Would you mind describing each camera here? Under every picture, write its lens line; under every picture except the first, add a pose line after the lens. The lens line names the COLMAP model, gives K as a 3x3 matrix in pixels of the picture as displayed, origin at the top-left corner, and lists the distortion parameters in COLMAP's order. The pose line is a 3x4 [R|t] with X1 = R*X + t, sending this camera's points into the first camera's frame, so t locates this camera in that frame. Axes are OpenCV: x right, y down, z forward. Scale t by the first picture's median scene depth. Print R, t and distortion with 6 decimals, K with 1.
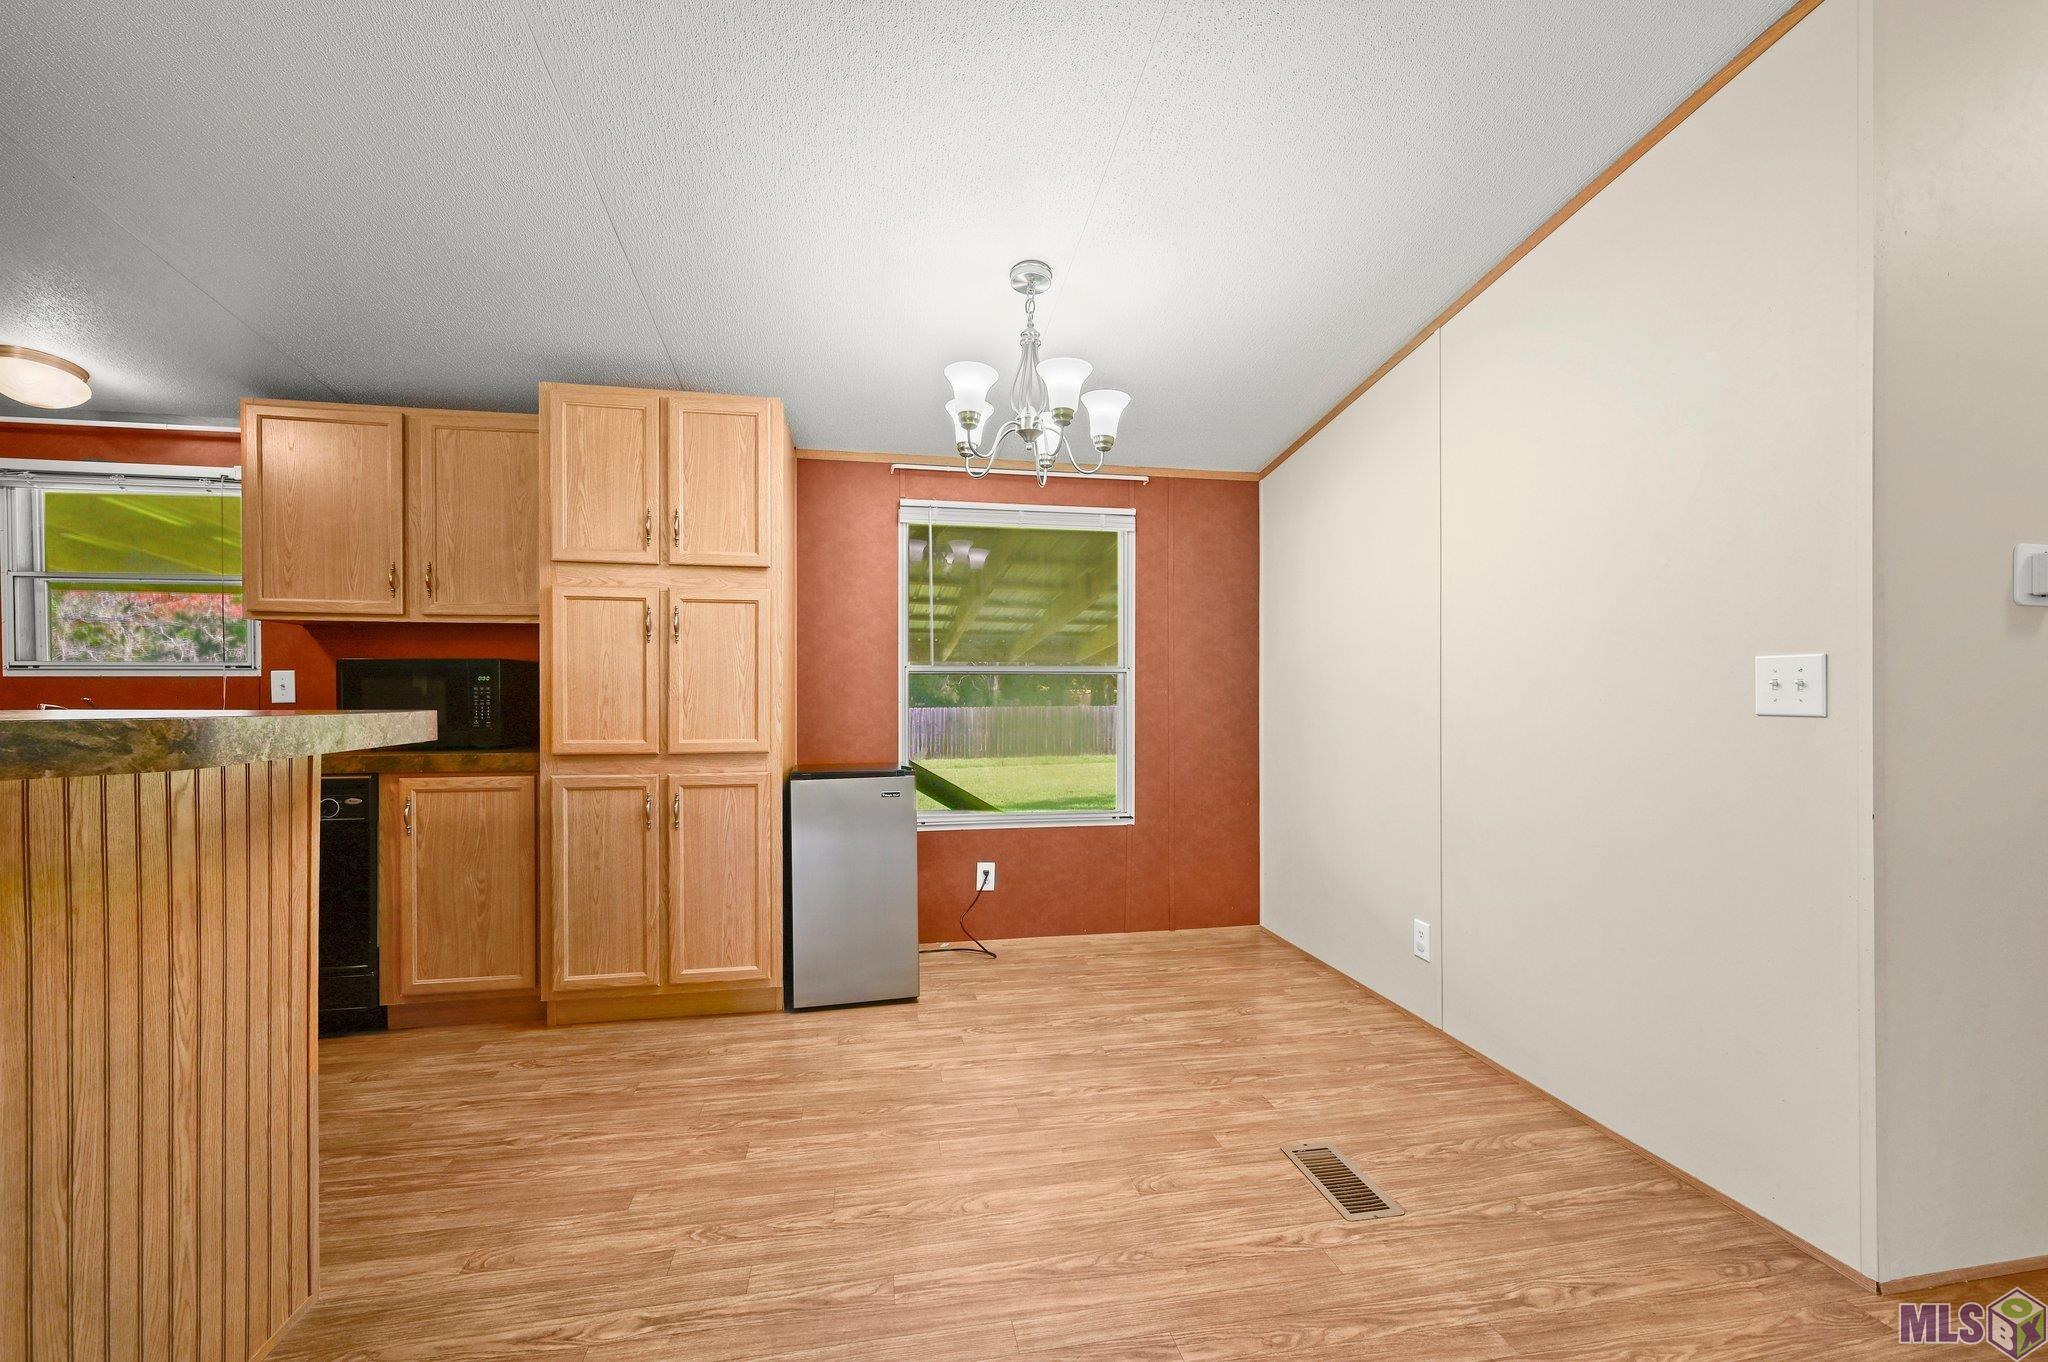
lens RADIAL K [[806.6, 0, 1004.9], [0, 806.6, 695.7], [0, 0, 1]] dist [0.003226, -0.000324]
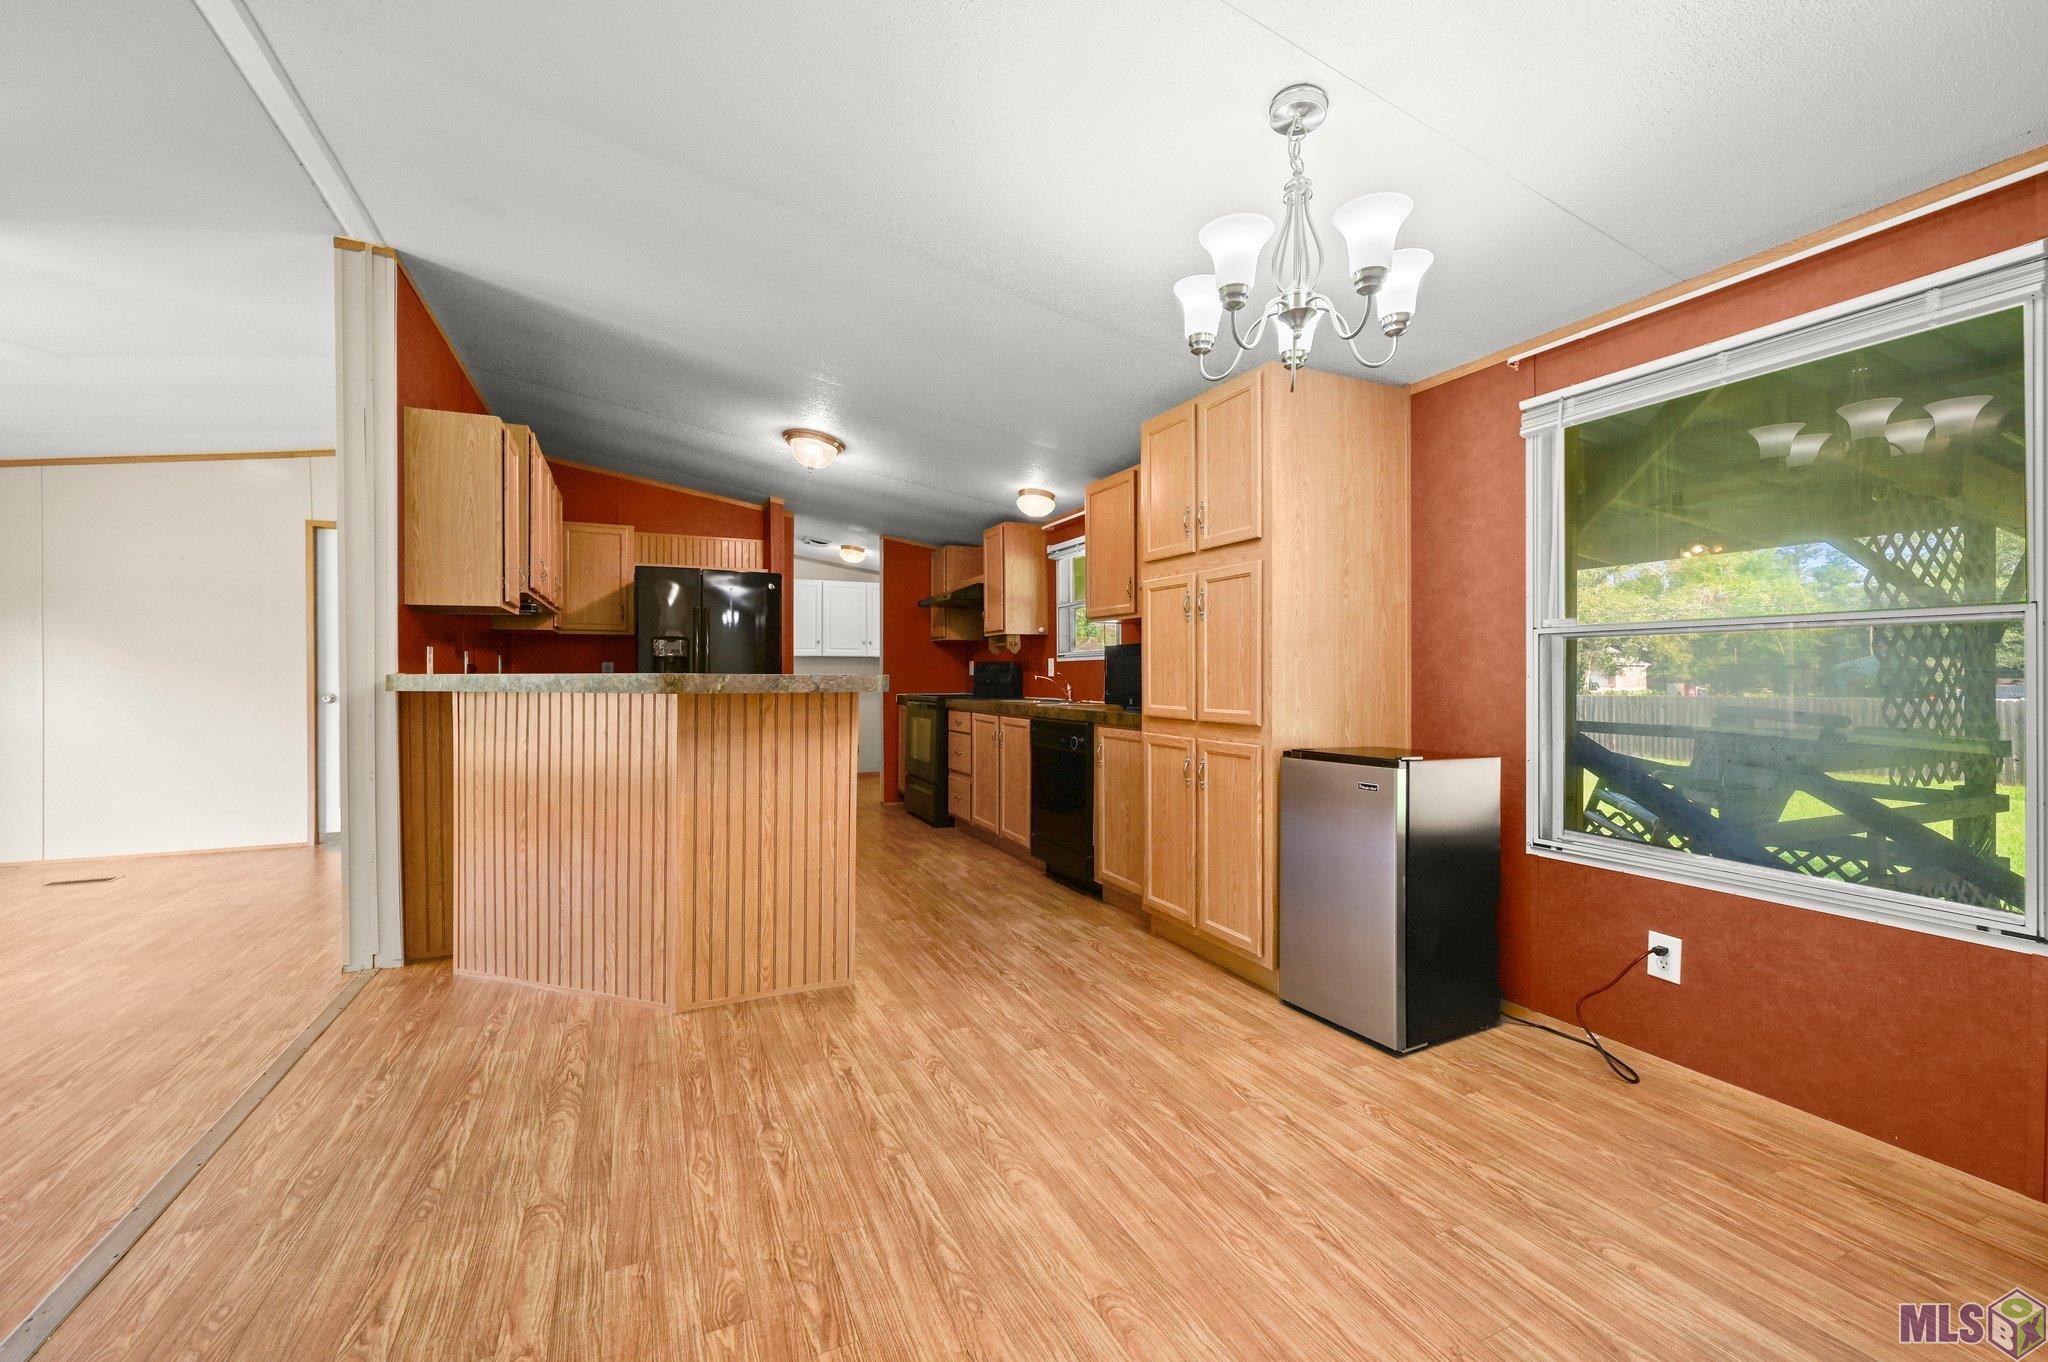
lens RADIAL K [[806.6, 0, 1037.0], [0, 806.6, 671.2], [0, 0, 1]] dist [0.003226, -0.000324]
pose [[0.272369, -0.006585, -0.962170, 0.631159], [-0.003125, 0.999965, -0.007728, 0.013719], [0.962188, 0.005112, 0.272339, 0.512456]]
